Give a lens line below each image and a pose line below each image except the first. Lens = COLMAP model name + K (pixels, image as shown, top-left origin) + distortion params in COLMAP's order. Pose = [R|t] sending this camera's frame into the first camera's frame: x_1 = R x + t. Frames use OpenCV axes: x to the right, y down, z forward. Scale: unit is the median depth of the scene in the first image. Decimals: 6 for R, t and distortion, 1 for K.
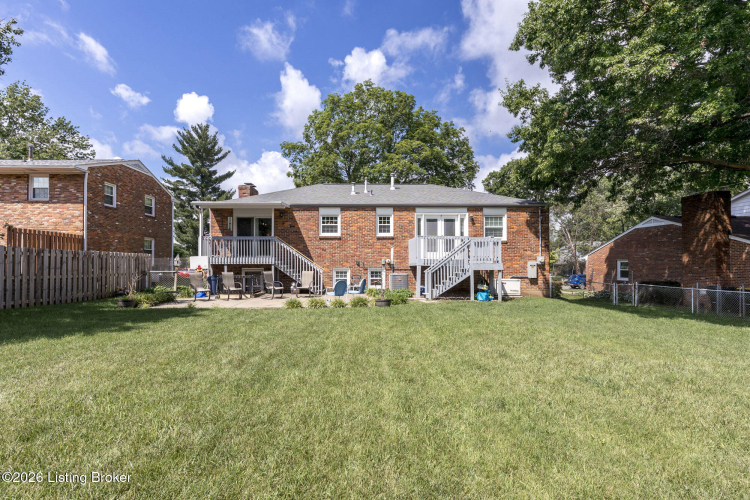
lens RADIAL K [[346.8, 0, 373.1], [0, 346.8, 247.2], [0, 0, 1]] dist [0.001286, -0.000187]
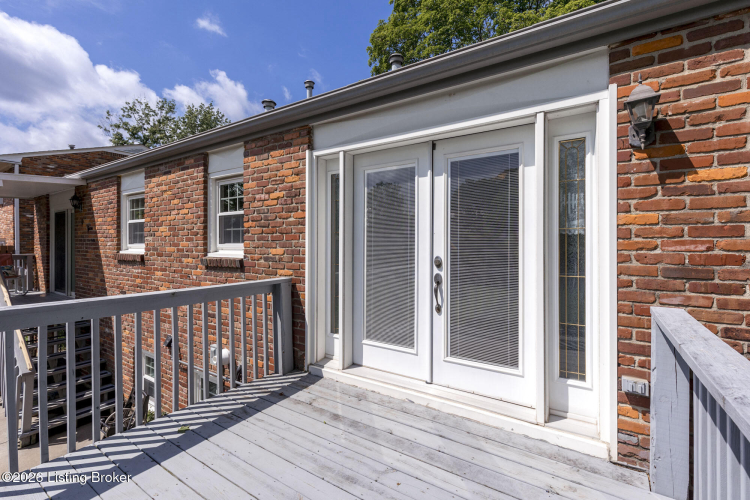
lens RADIAL K [[346.8, 0, 373.1], [0, 346.8, 247.2], [0, 0, 1]] dist [0.001286, -0.000187]
pose [[0.808944, 0.008146, -0.587829, 0.280695], [0.018083, 0.999086, 0.038729, -0.047960], [0.587607, -0.041959, 0.808058, 0.858208]]
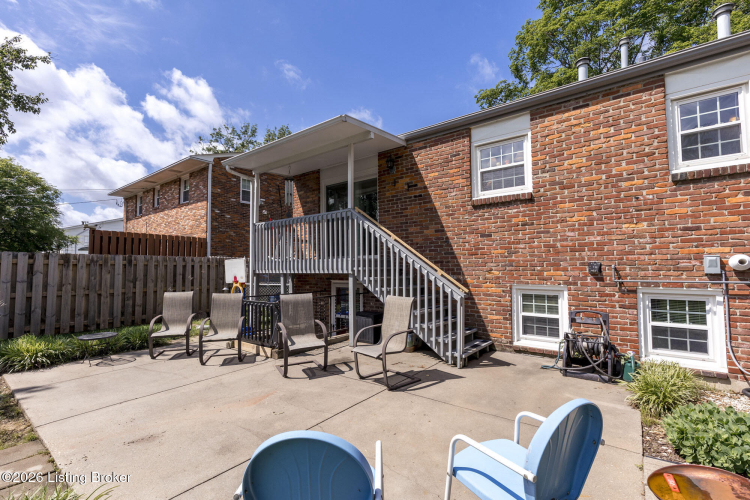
lens RADIAL K [[339.7, 0, 372.1], [0, 339.7, 251.4], [0, 0, 1]] dist [0.002641, 0.000319]
pose [[0.764972, -0.038657, -0.642903, -0.000758], [0.034772, 0.999220, -0.018707, 0.027804], [0.643125, -0.008045, 0.765719, 0.635664]]
